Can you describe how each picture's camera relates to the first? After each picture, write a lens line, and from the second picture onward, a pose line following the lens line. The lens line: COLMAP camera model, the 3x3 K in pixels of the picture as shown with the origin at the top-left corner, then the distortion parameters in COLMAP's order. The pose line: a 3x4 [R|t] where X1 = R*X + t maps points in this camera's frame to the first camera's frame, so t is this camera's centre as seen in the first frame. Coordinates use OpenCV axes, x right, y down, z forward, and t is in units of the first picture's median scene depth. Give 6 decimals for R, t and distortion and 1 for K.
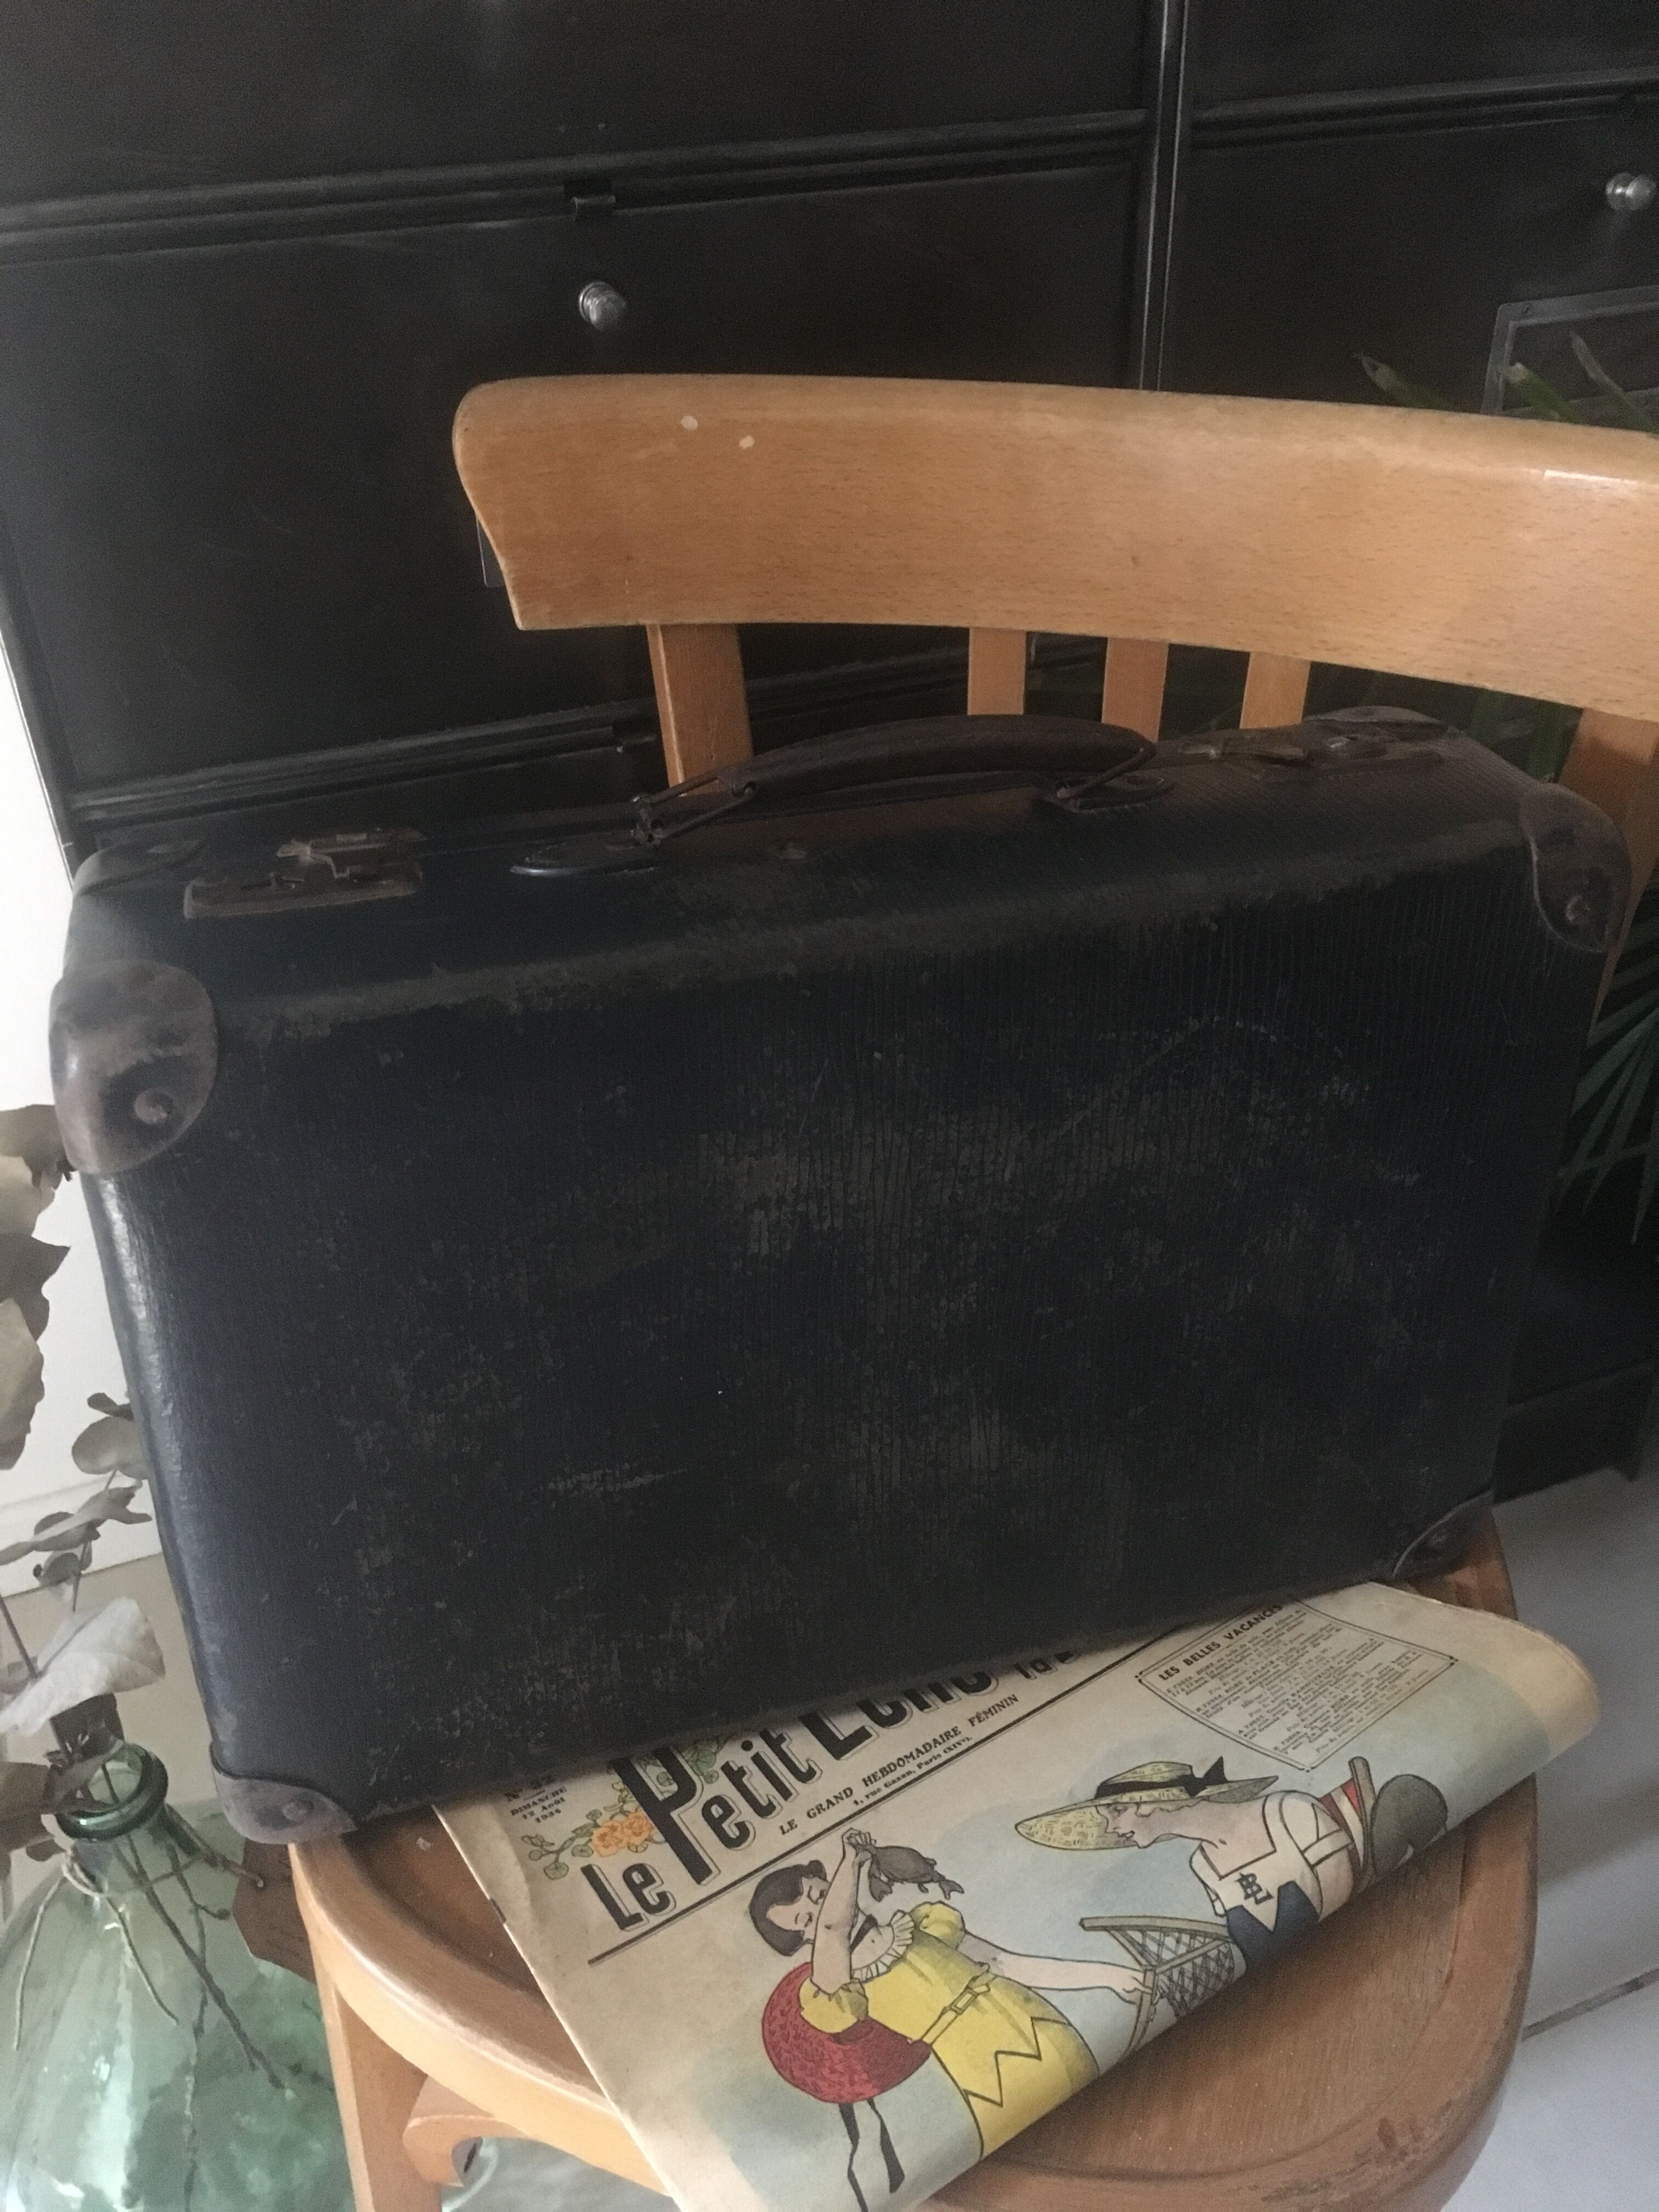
lens RADIAL K [[1951.5, 0, 822.4], [0, 1951.5, 1109.2], [0, 0, 1]] dist [0.068546, -0.122454]
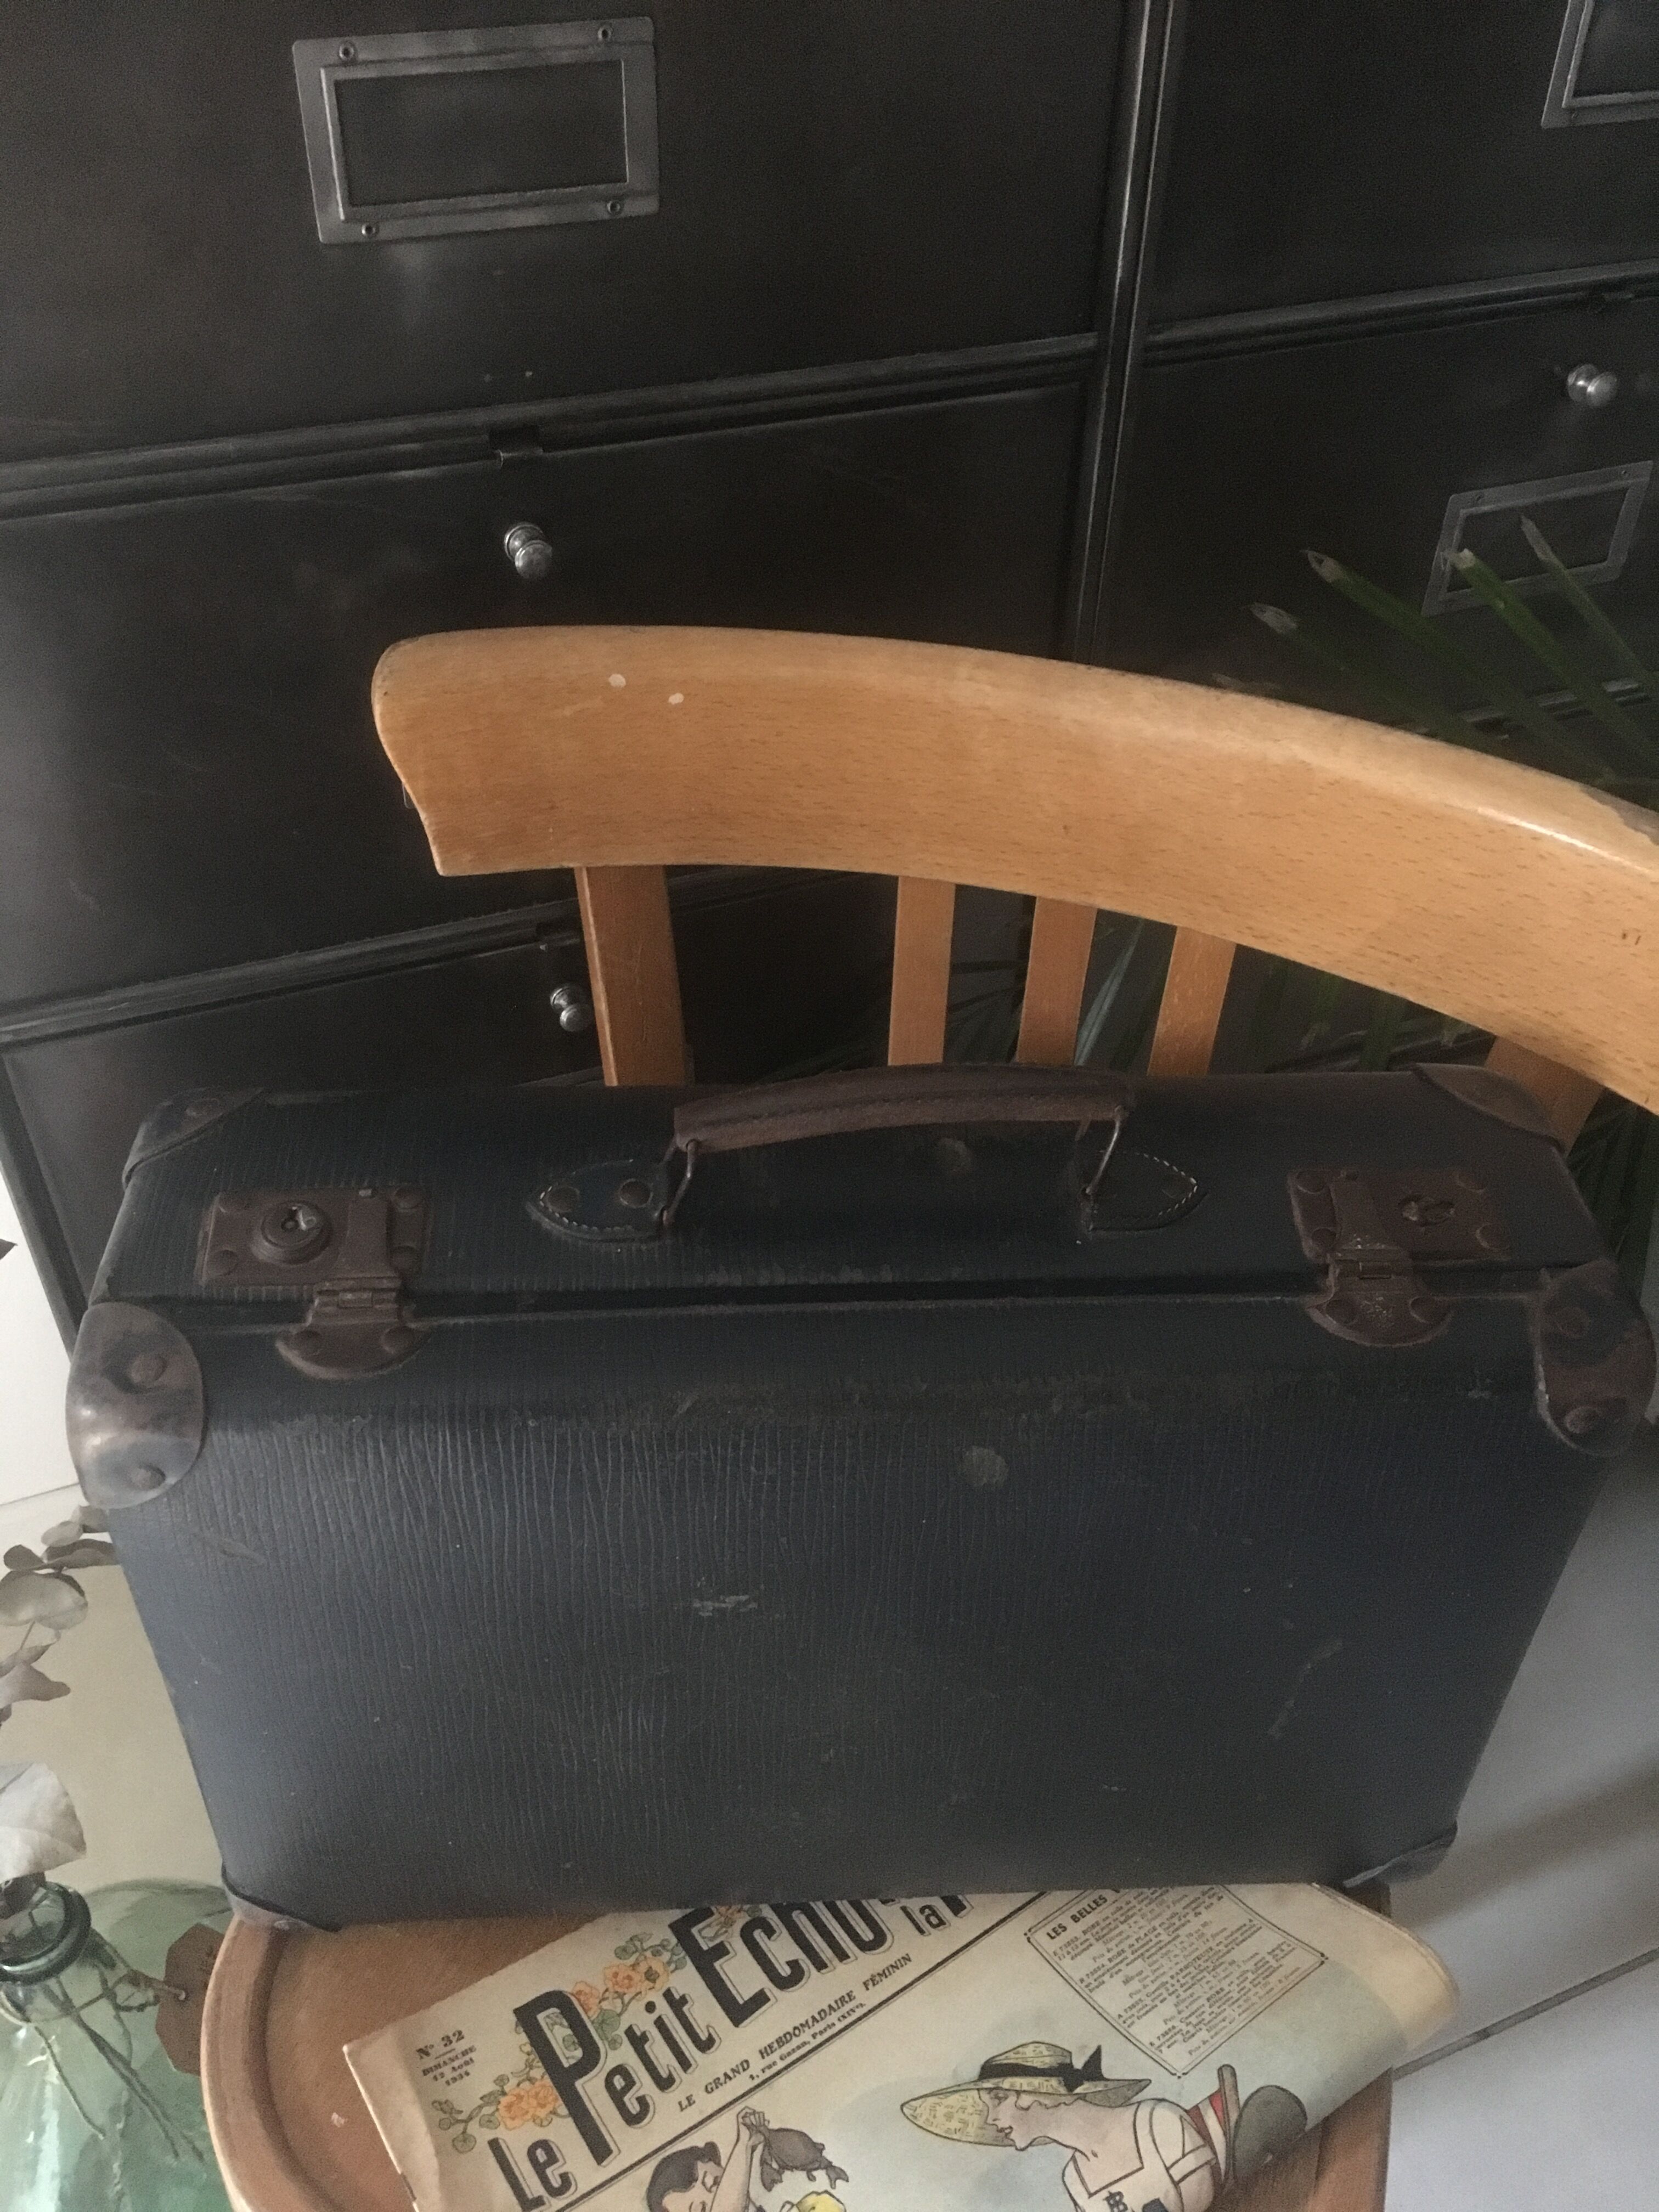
lens RADIAL K [[1951.5, 0, 824.1], [0, 1951.5, 1109.3], [0, 0, 1]] dist [0.068546, -0.122454]
pose [[0.999069, 0.023183, 0.036371, 0.004799], [-0.026850, 0.994234, 0.103815, -0.247020], [-0.033754, -0.104695, 0.993931, 0.007629]]
